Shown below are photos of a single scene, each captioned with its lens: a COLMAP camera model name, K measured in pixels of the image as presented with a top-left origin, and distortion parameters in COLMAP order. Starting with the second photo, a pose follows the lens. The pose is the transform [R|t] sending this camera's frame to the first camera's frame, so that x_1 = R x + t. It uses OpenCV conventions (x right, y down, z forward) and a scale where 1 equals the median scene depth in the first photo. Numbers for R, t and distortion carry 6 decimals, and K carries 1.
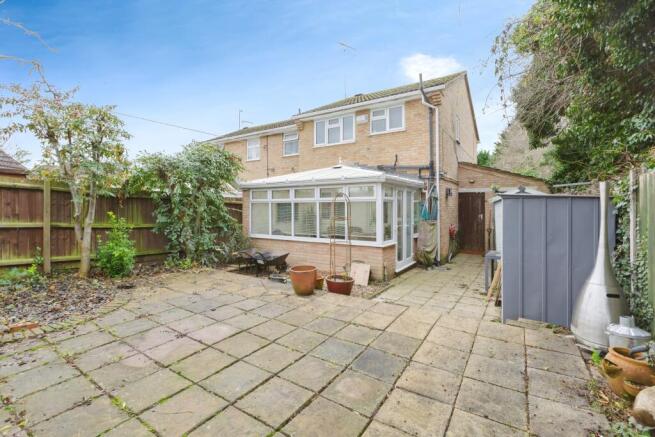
lens RADIAL K [[286.8, 0, 330.6], [0, 286.8, 211.8], [0, 0, 1]] dist [-0.000022, -0.000012]
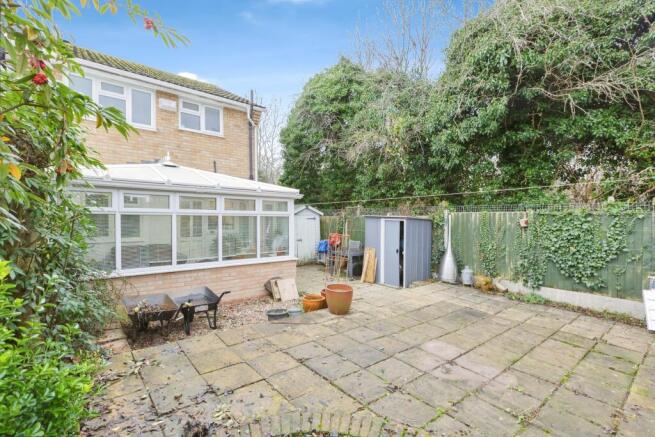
lens RADIAL K [[299.3, 0, 327.5], [0, 299.3, 218.5], [0, 0, 1]] dist [0.000924, 0.000001]
pose [[0.321875, 0.001150, 0.946781, -0.683050], [0.005686, 0.999979, -0.003147, -0.019960], [-0.946765, 0.006396, 0.321862, 0.456290]]
